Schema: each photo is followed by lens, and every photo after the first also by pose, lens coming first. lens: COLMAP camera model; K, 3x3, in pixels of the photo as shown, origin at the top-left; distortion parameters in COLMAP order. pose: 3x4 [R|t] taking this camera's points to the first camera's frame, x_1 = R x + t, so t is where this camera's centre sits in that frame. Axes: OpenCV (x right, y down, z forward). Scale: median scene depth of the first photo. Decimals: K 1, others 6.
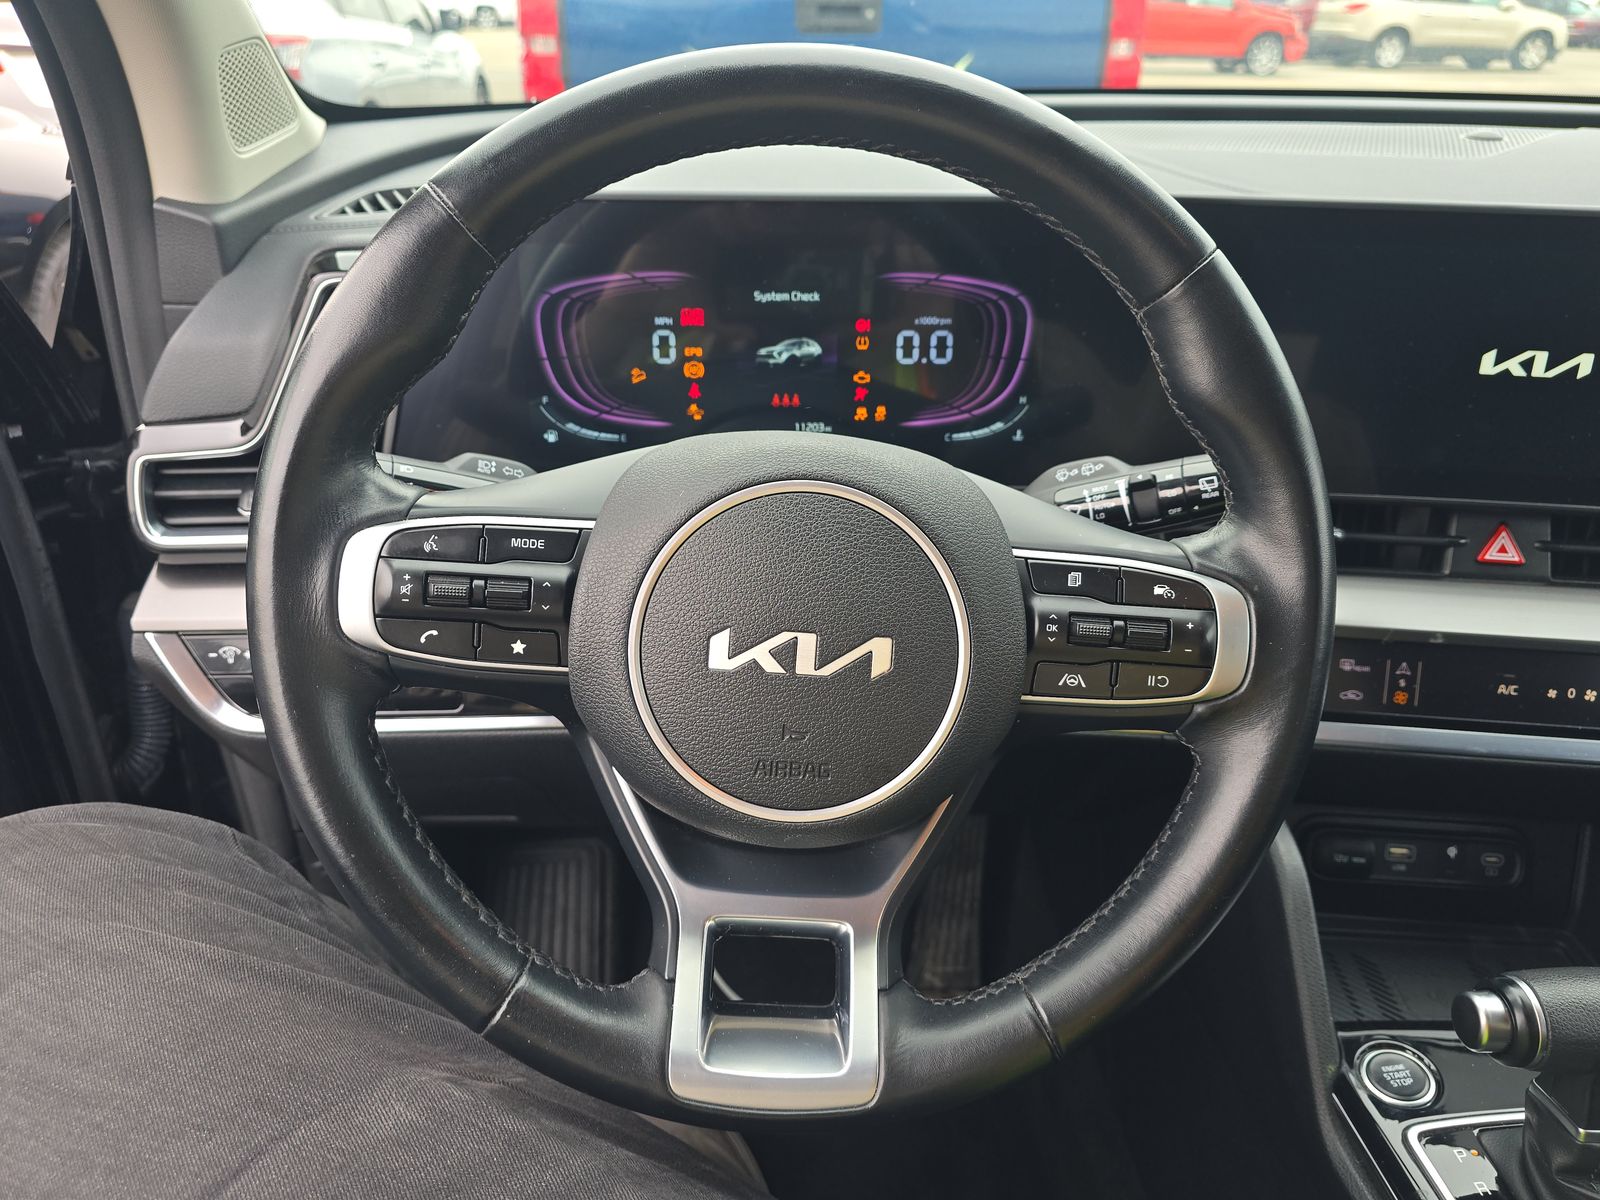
lens RADIAL K [[1098.3, 0, 800.0], [0, 1098.3, 600.0], [0, 0, 1]] dist [0.024310, -0.042909]
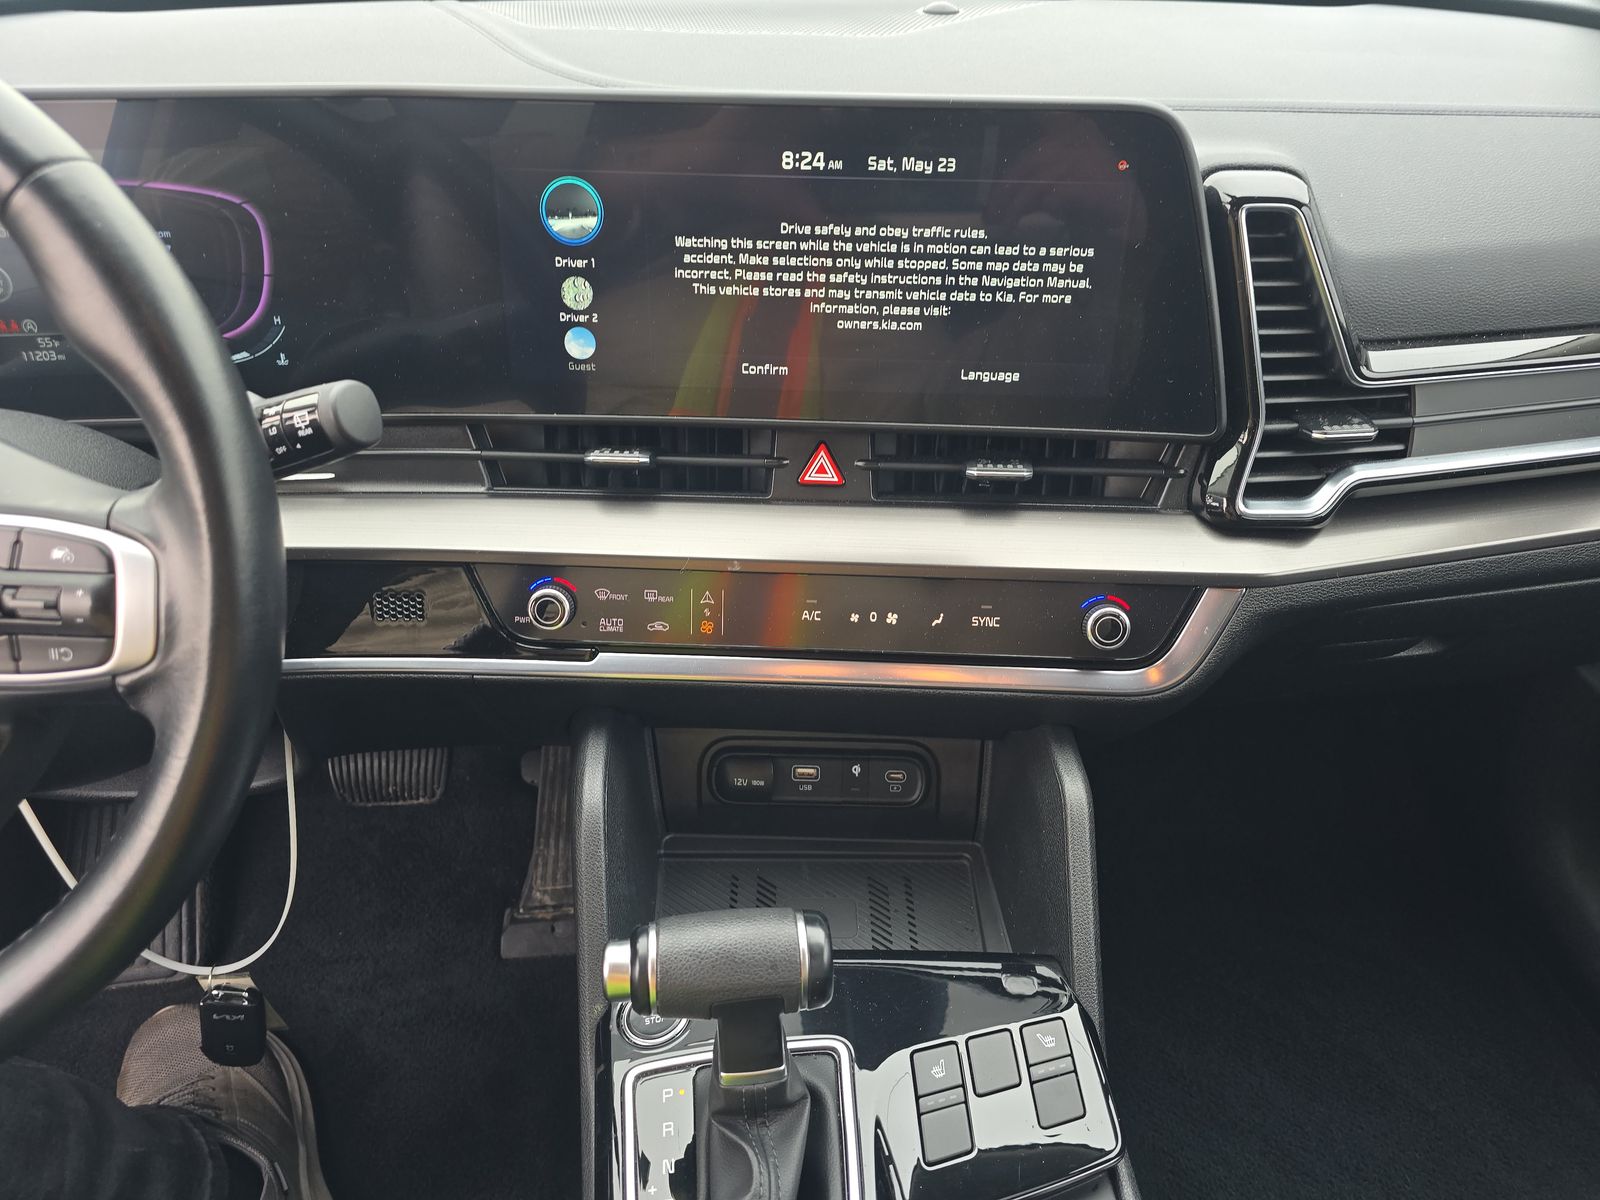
lens RADIAL K [[1088.5, 0, 800.0], [0, 1088.5, 600.0], [0, 0, 1]] dist [-0.000383, -0.001027]
pose [[0.995787, -0.037353, 0.083739, 0.556361], [0.029307, 0.995014, 0.095328, -0.024551], [-0.086883, -0.092472, 0.991917, 0.045756]]
